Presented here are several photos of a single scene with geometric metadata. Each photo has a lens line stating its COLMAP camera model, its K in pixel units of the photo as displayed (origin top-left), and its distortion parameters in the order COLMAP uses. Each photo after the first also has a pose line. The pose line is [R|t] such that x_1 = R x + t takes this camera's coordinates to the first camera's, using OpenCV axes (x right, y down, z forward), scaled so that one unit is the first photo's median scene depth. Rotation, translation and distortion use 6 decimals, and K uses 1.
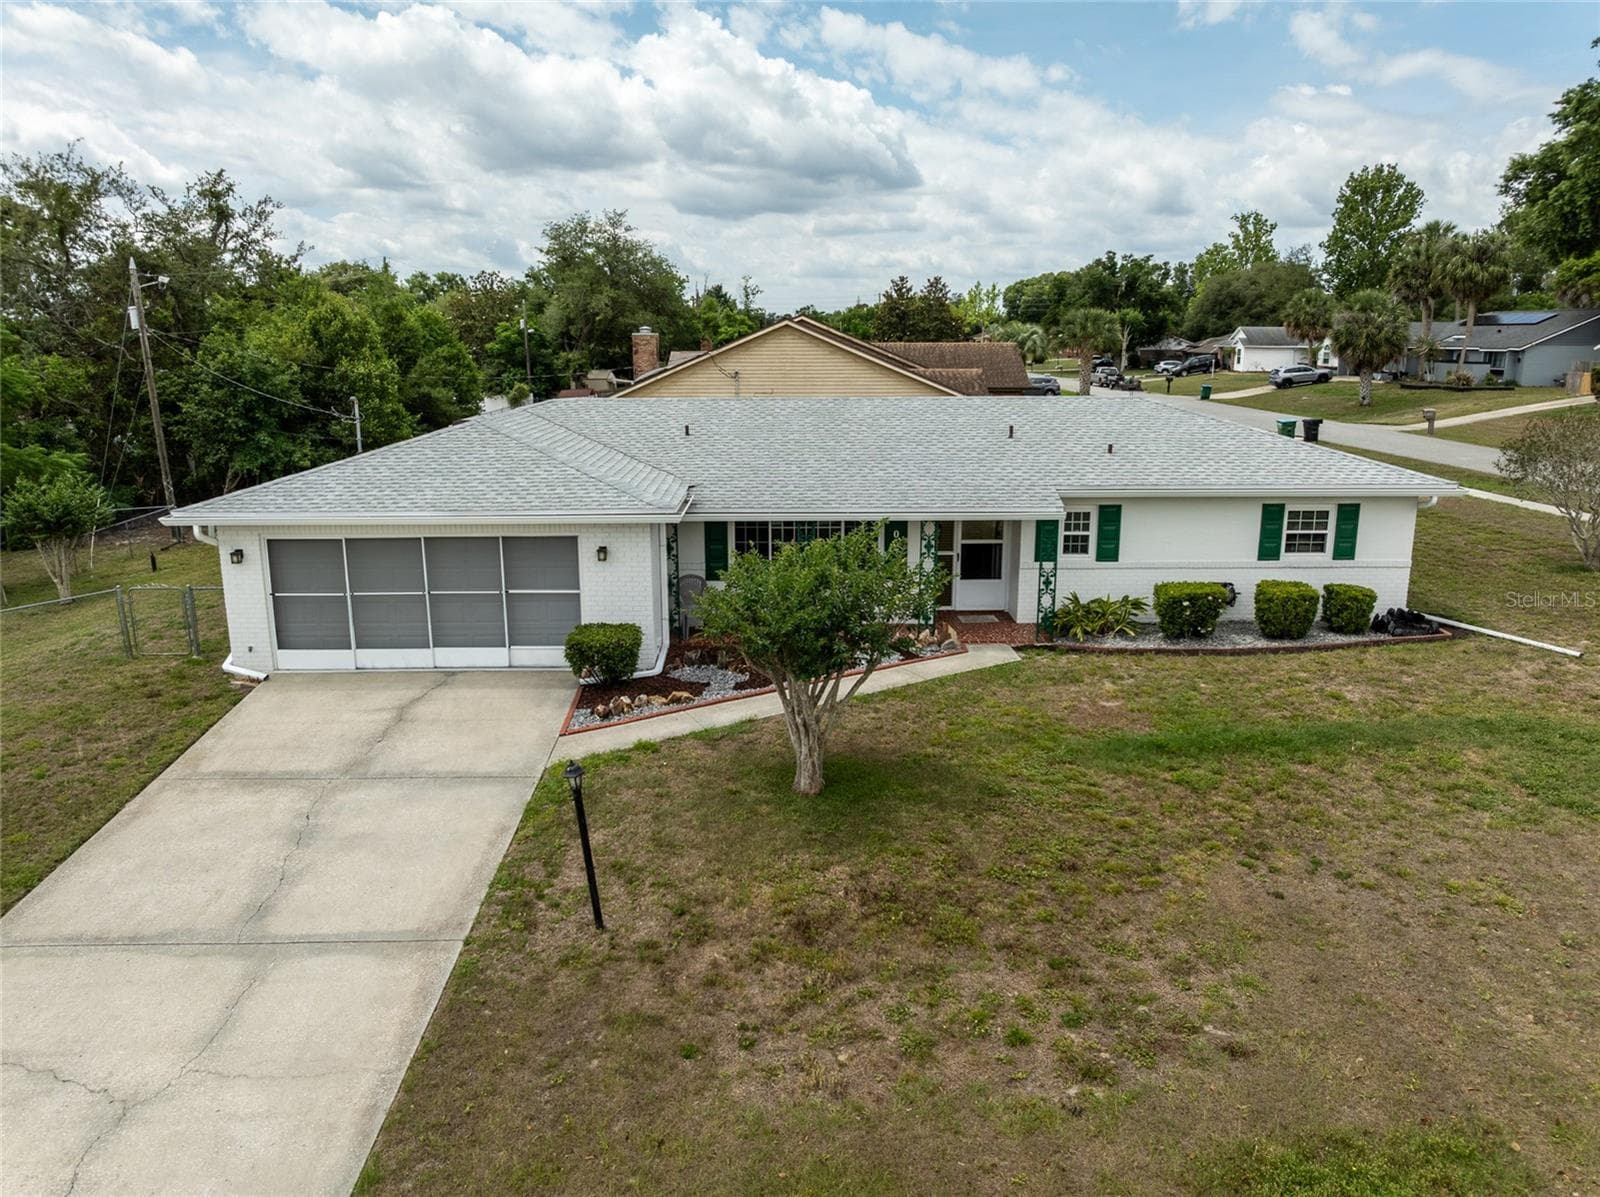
lens RADIAL K [[1133.5, 0, 800.0], [0, 1133.5, 598.5], [0, 0, 1]] dist [-0.039869, 0.001930]
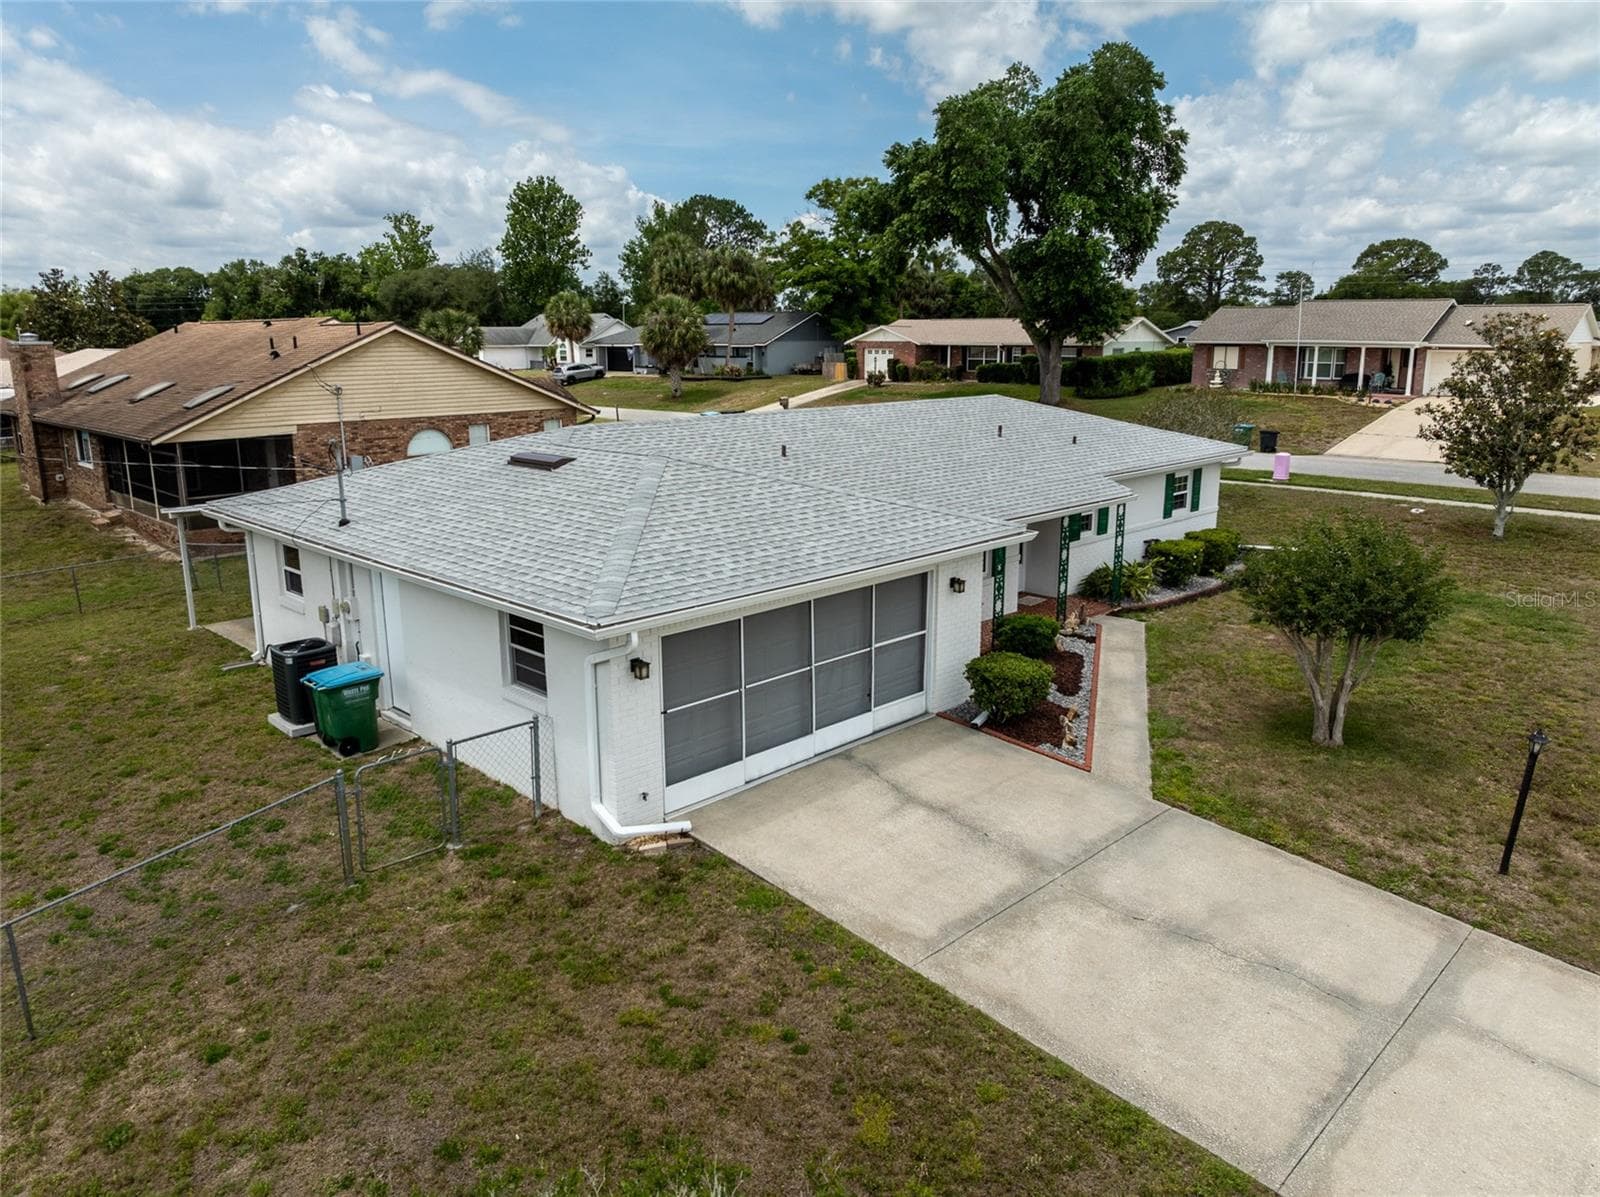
lens RADIAL K [[1153.9, 0, 807.1], [0, 1153.9, 550.5], [0, 0, 1]] dist [-0.067376, 0.038049]
pose [[0.709065, -0.130660, 0.692932, -0.792399], [0.159877, 0.986881, 0.022488, -0.093719], [-0.686779, 0.094839, 0.720653, 0.353095]]
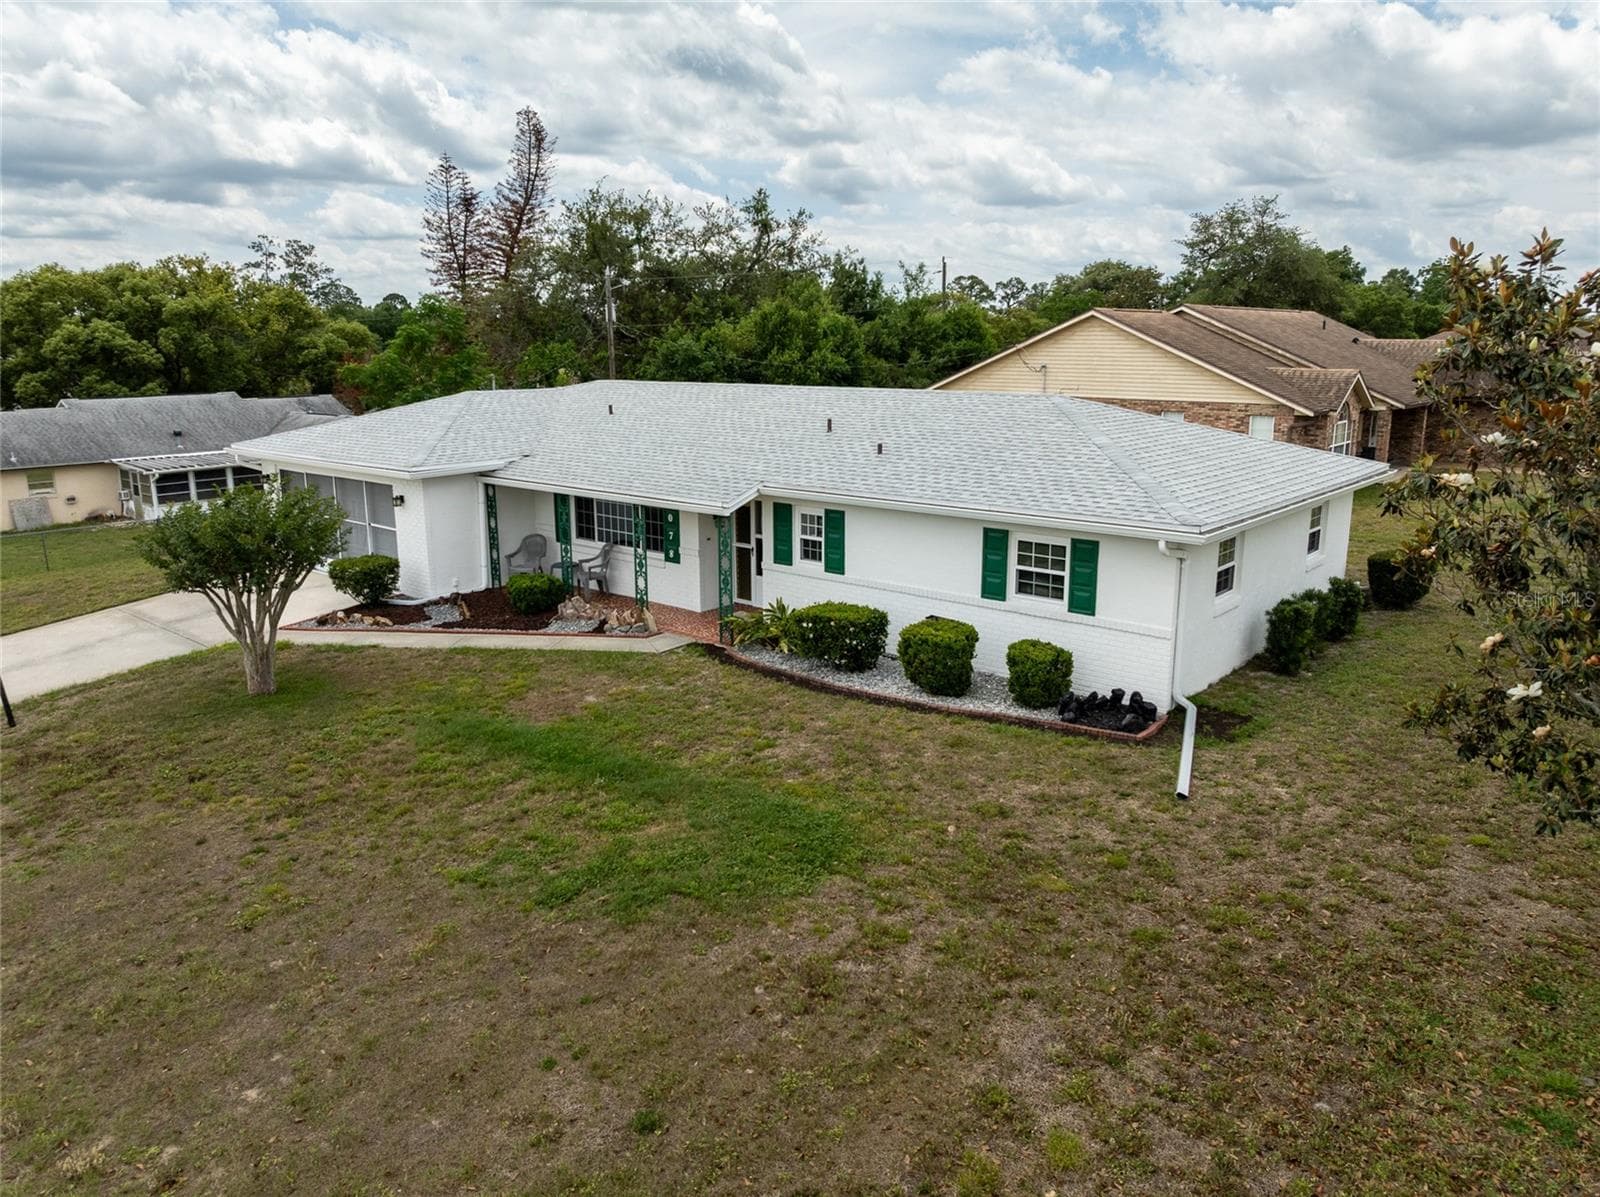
lens RADIAL K [[1133.5, 0, 800.0], [0, 1133.5, 598.5], [0, 0, 1]] dist [-0.039869, 0.001930]
pose [[0.747867, 0.149007, -0.646909, 0.843246], [-0.147966, 0.987384, 0.056372, -0.060250], [0.647148, 0.053562, 0.760480, 0.307621]]
